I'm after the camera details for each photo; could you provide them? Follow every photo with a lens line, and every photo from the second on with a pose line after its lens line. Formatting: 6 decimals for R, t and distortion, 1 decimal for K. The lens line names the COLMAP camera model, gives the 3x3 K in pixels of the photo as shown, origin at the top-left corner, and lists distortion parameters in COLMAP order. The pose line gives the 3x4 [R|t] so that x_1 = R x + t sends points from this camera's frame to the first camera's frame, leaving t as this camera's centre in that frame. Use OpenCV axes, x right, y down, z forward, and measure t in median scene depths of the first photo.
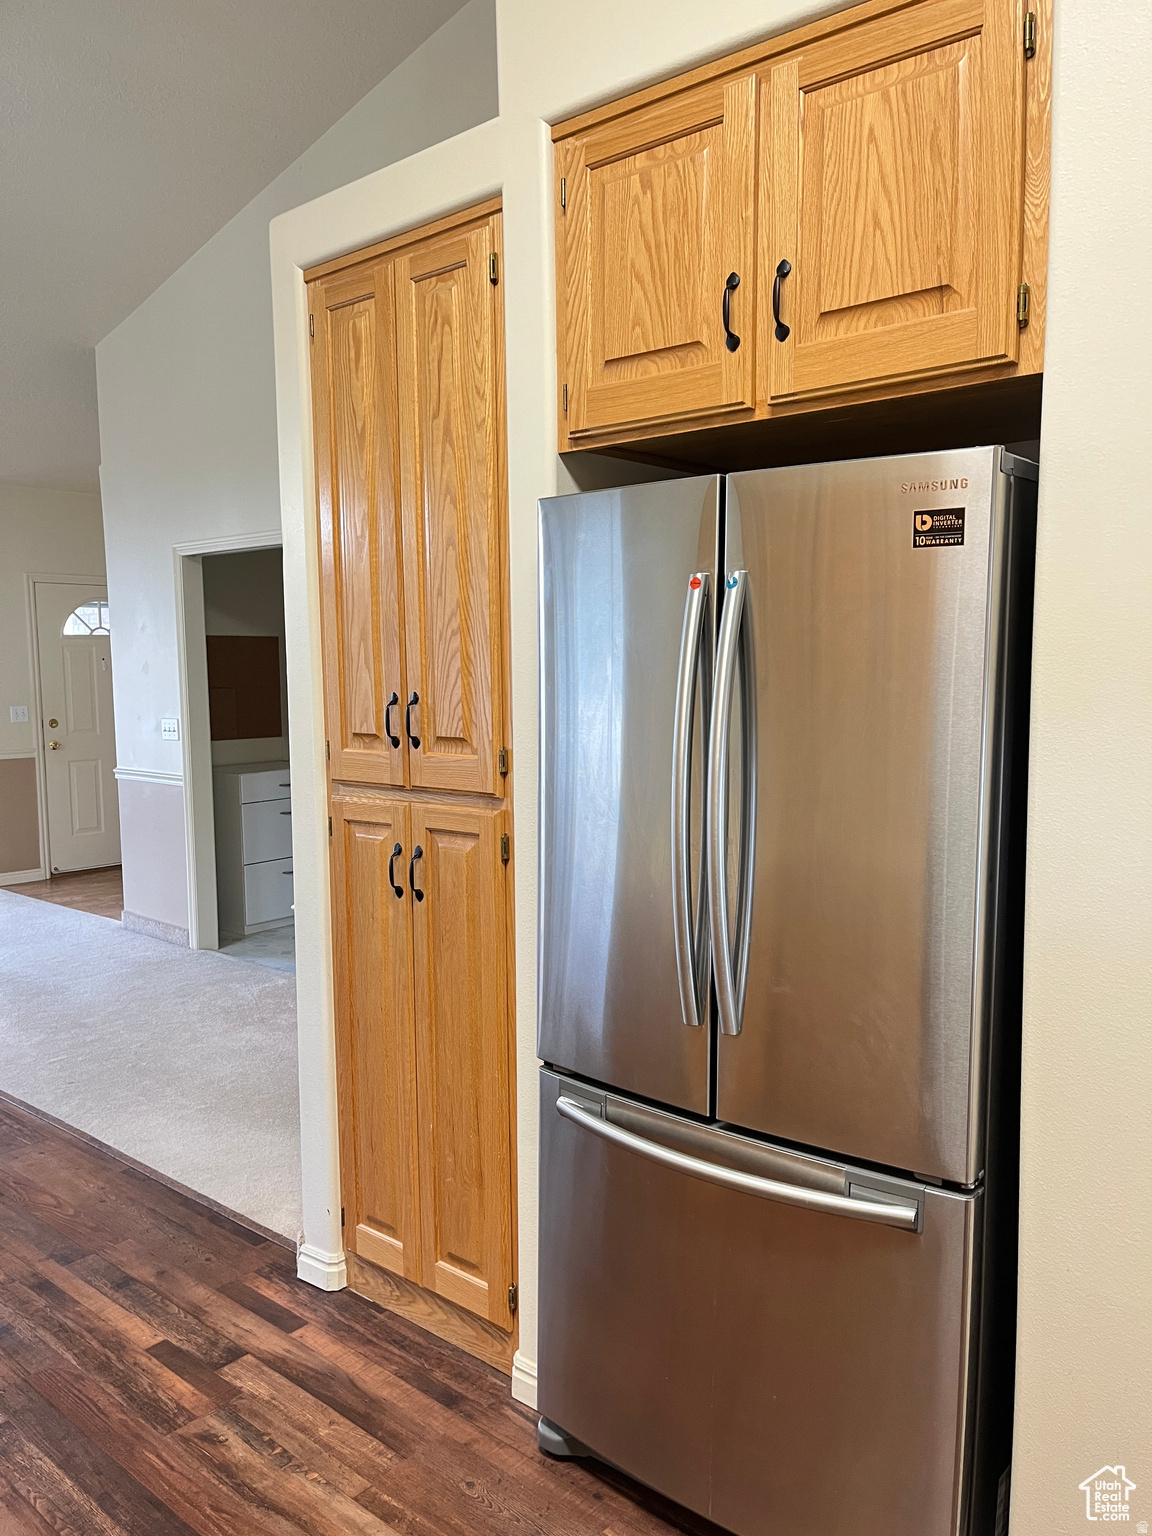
lens RADIAL K [[1157.7, 0, 576.2], [0, 1157.7, 770.2], [0, 0, 1]] dist [0.078503, -0.106767]
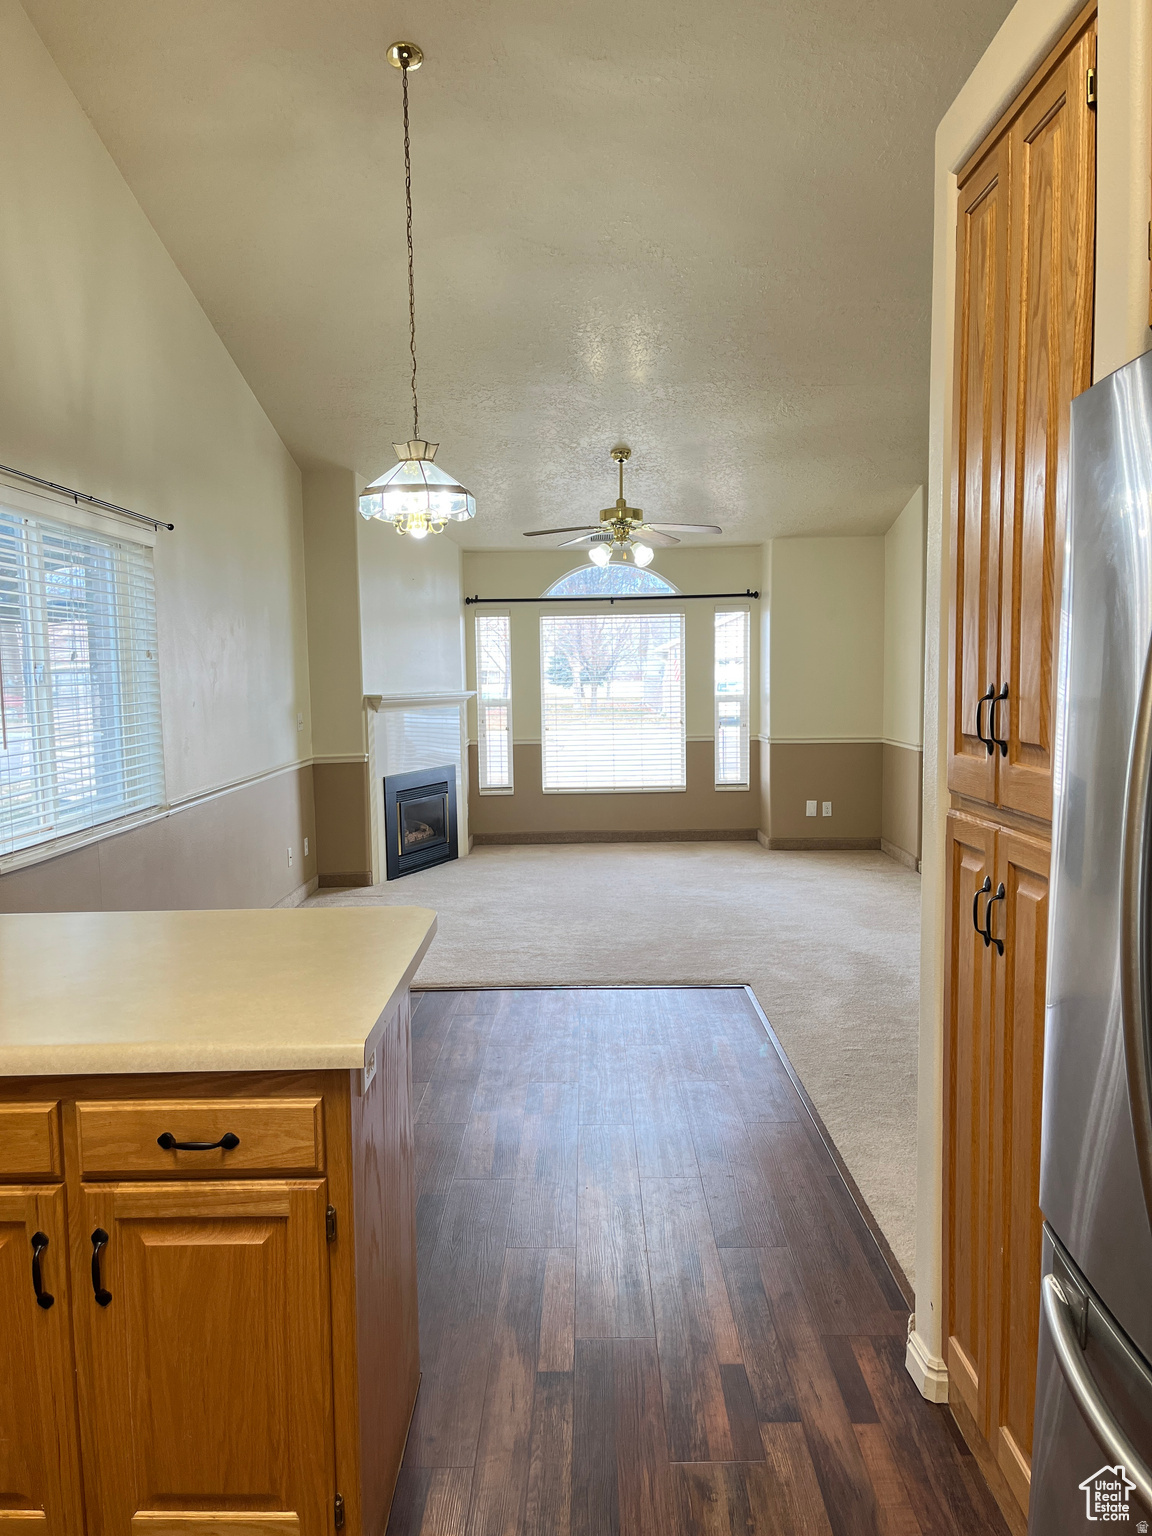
lens RADIAL K [[1157.7, 0, 576.2], [0, 1157.7, 770.2], [0, 0, 1]] dist [0.078503, -0.106767]
pose [[0.653067, 0.067413, -0.754294, 0.255368], [-0.065490, 0.997326, 0.032433, -0.016547], [0.754463, 0.028218, 0.655736, 0.275342]]
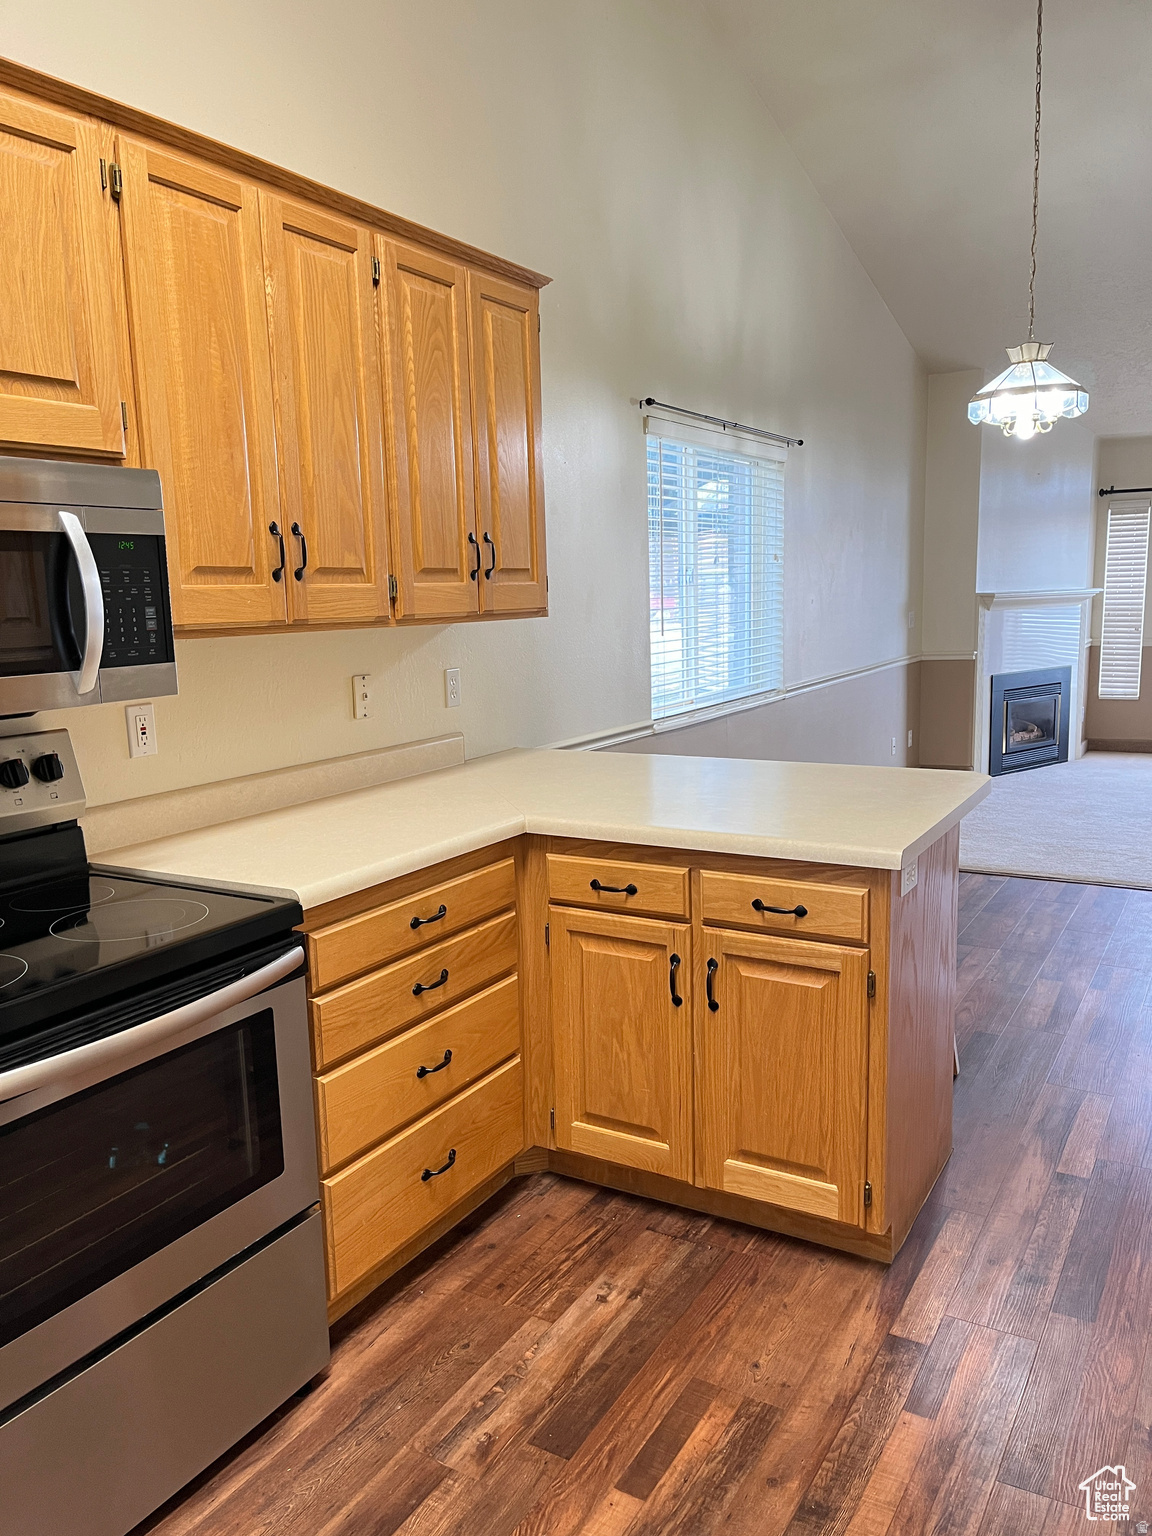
lens RADIAL K [[1157.7, 0, 576.2], [0, 1157.7, 770.2], [0, 0, 1]] dist [0.078503, -0.106767]
pose [[0.186675, 0.163206, -0.968771, 0.488136], [-0.073170, 0.985675, 0.151954, -0.007713], [0.979693, 0.042519, 0.195943, 0.207216]]
